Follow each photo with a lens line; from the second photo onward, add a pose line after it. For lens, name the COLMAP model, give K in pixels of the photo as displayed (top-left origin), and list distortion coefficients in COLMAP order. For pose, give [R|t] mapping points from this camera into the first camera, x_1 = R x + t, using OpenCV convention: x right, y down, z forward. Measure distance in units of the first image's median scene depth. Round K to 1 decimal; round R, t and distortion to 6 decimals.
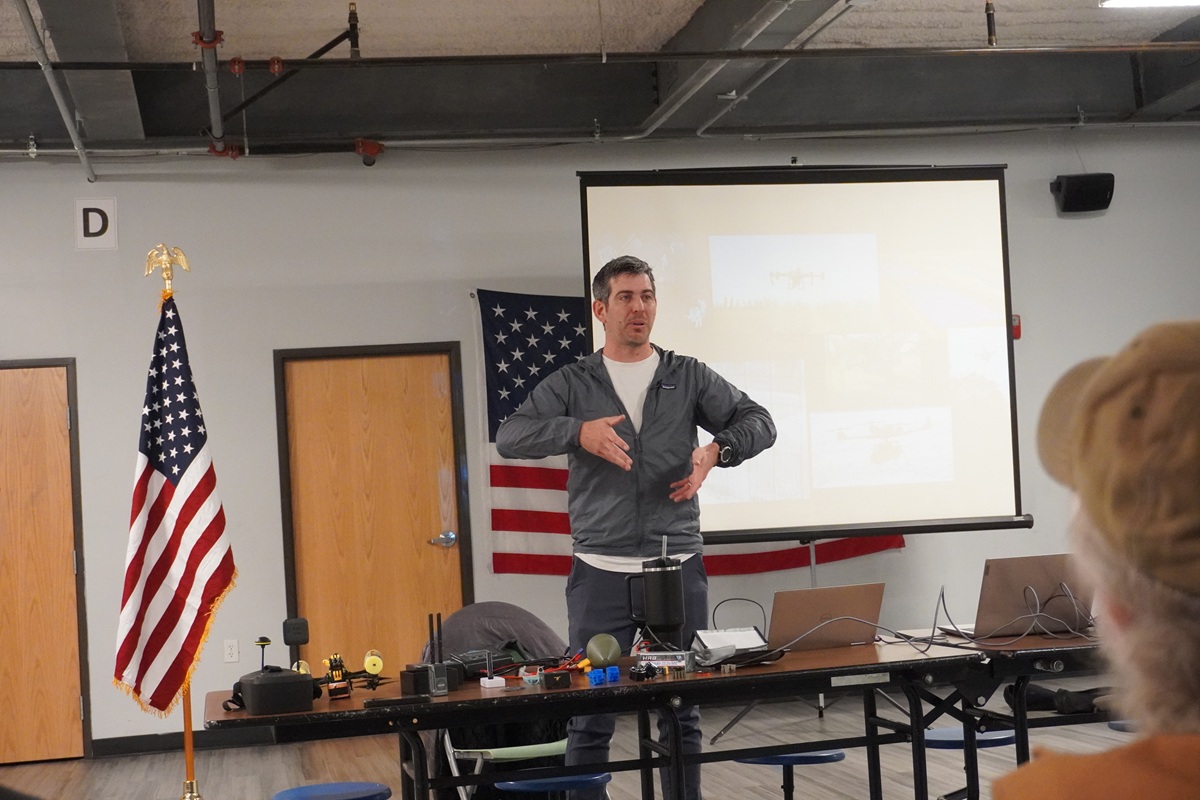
lens RADIAL K [[1866.8, 0, 599.2], [0, 1866.8, 400.5], [0, 0, 1]] dist [0.015308, 0.000000]
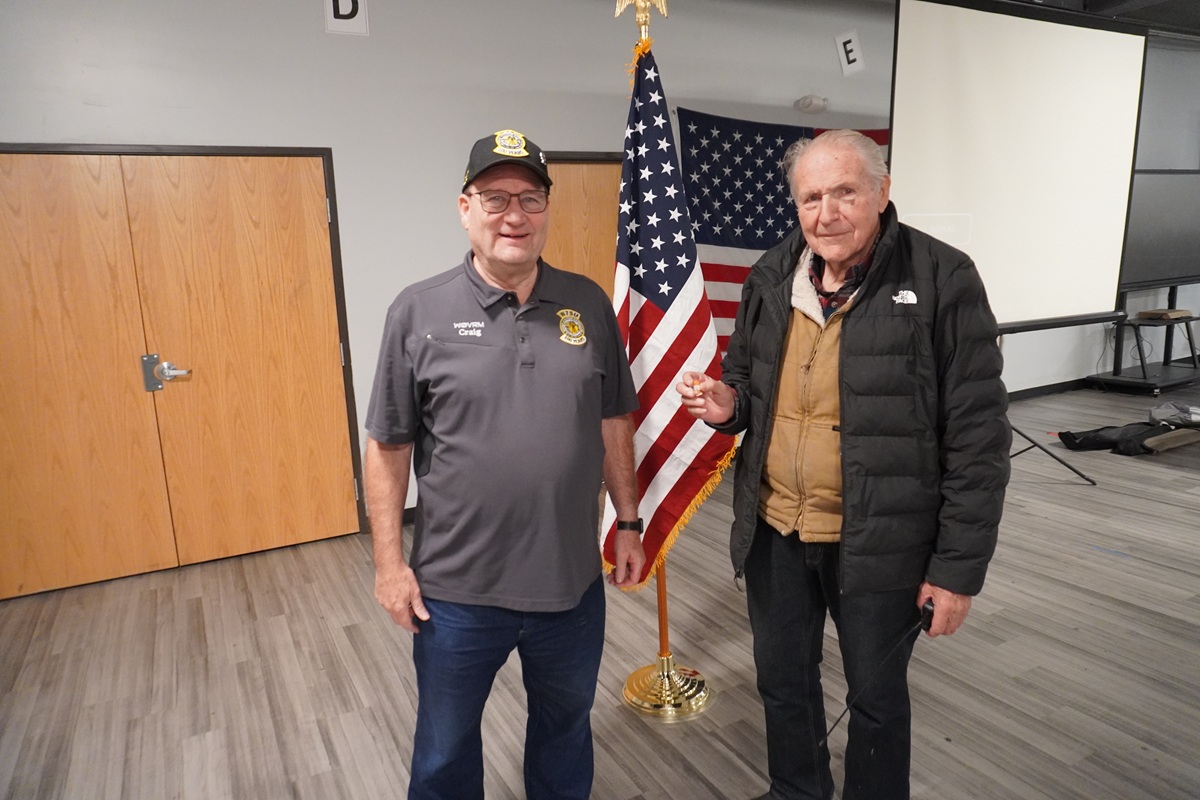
lens RADIAL K [[810.5, 0, 602.5], [0, 810.5, 398.5], [0, 0, 1]] dist [-0.040886, 0.029882]
pose [[0.957323, -0.032913, 0.287141, -0.272644], [-0.033434, 0.974214, 0.223137, 0.006311], [-0.287081, -0.223214, 0.931536, 0.541688]]
